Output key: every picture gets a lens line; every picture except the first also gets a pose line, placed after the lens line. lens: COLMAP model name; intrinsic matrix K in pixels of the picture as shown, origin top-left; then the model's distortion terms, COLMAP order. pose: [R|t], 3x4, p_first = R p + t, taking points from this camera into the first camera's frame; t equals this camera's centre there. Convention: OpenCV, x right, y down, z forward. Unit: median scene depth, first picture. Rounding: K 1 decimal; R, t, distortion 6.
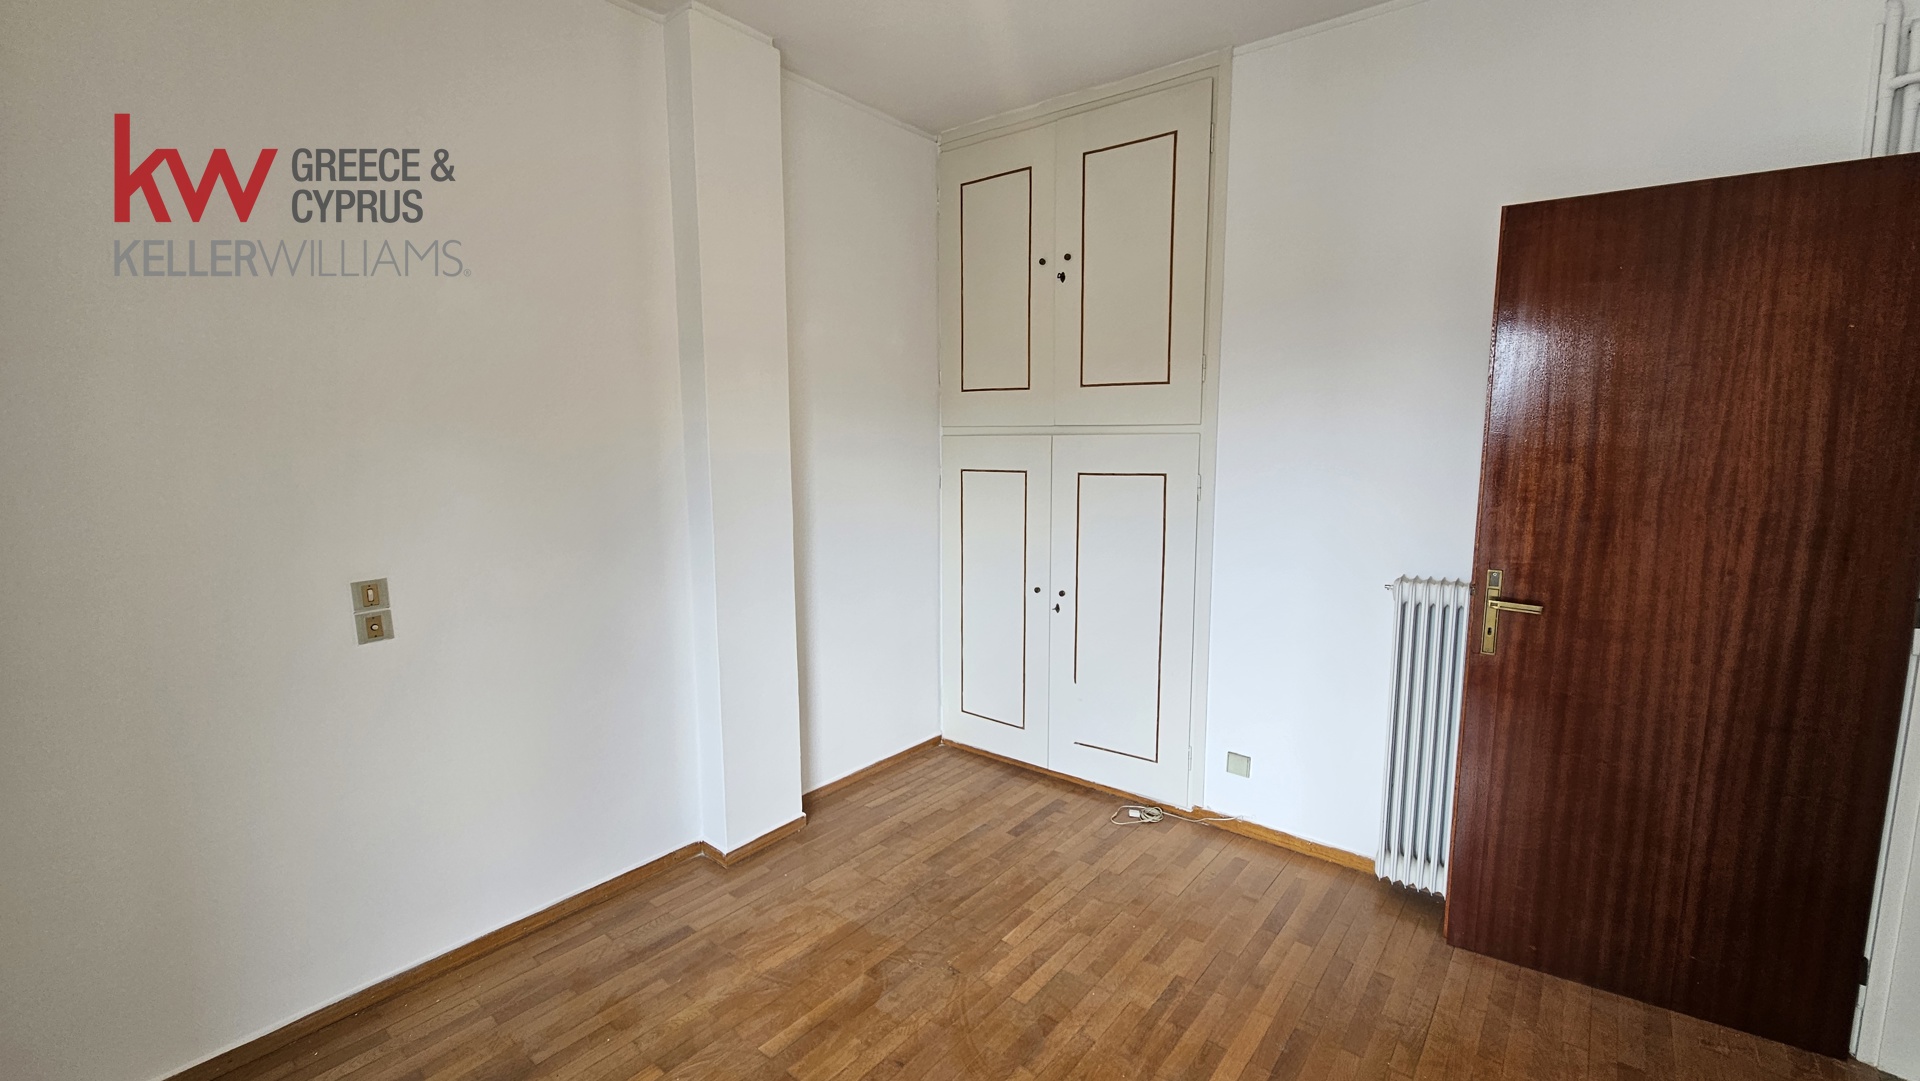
lens RADIAL K [[796.2, 0, 966.7], [0, 796.2, 543.6], [0, 0, 1]] dist [-0.000068, -0.000111]
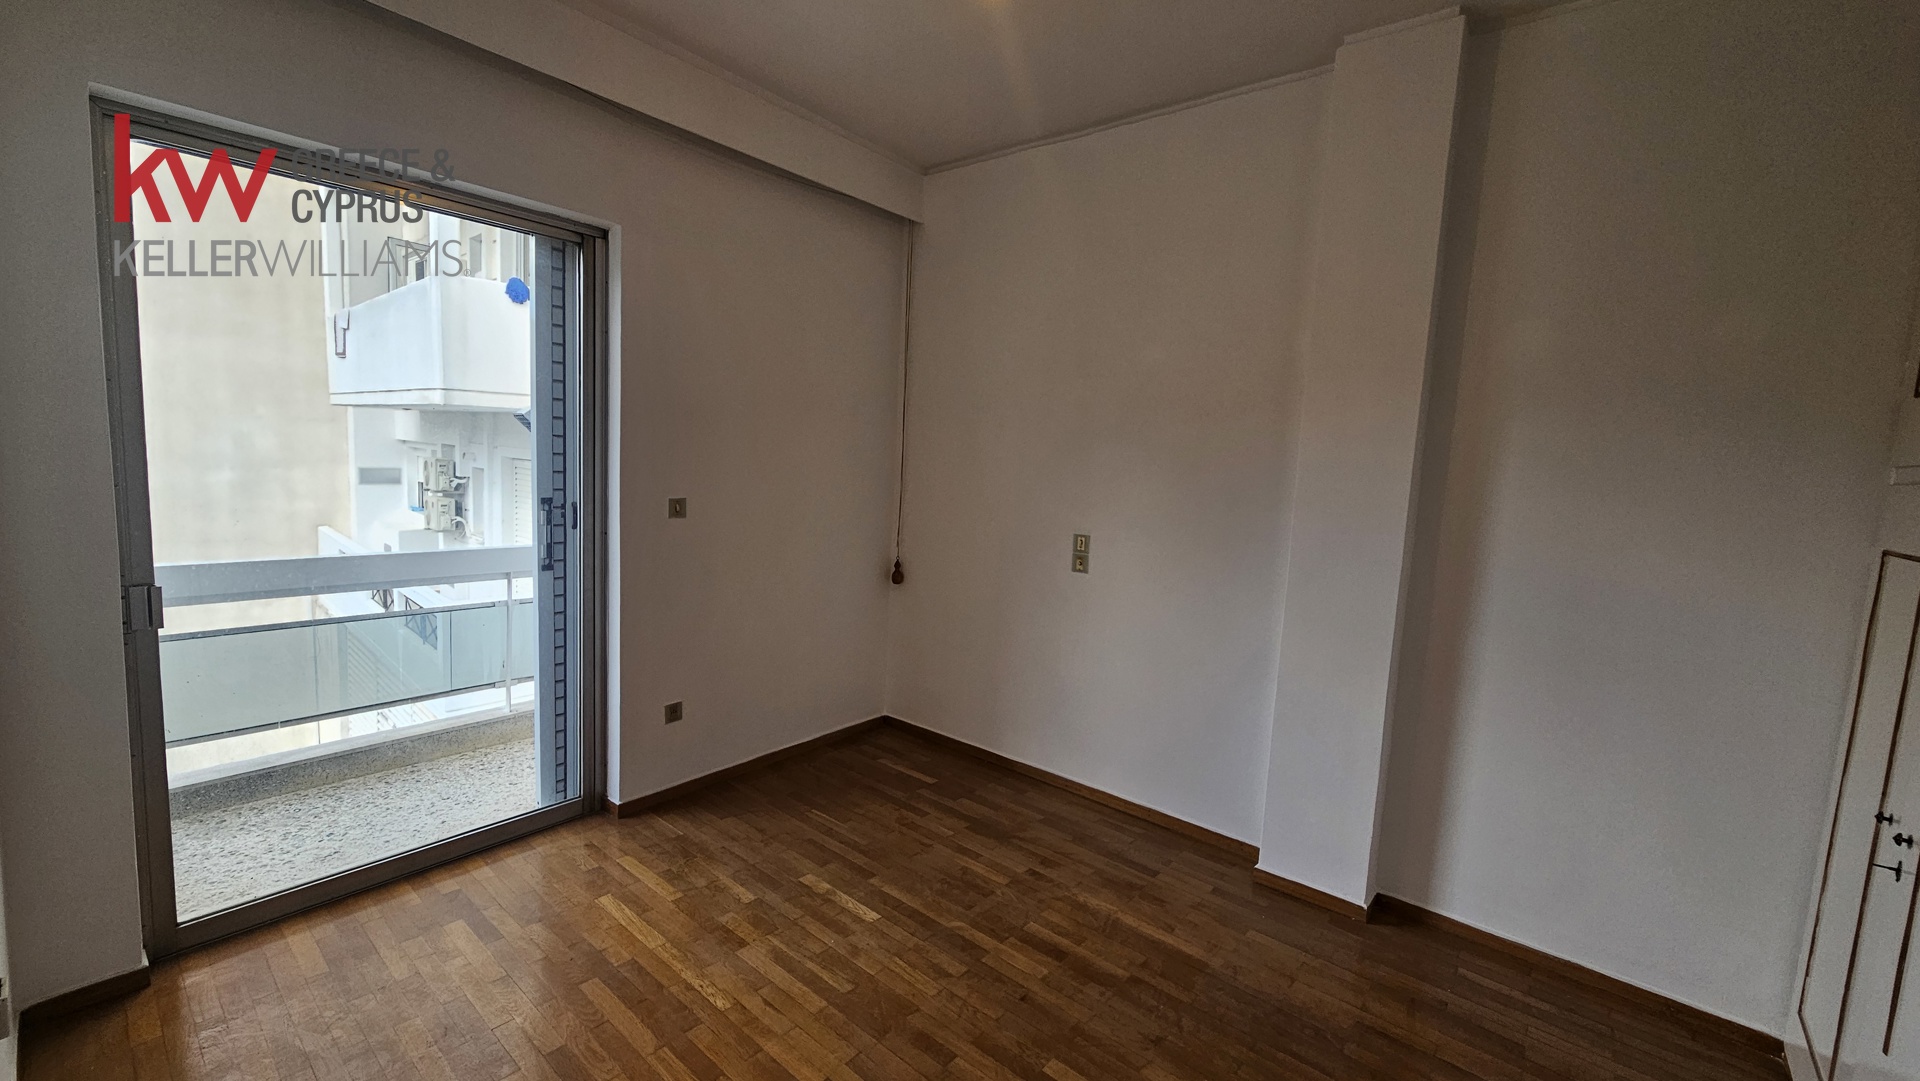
lens RADIAL K [[796.2, 0, 966.7], [0, 796.2, 543.6], [0, 0, 1]] dist [-0.000068, -0.000111]
pose [[-0.032789, 0.106170, -0.993807, 0.805198], [-0.190827, 0.975385, 0.110498, -0.066149], [0.981076, 0.193269, -0.011722, 0.680903]]
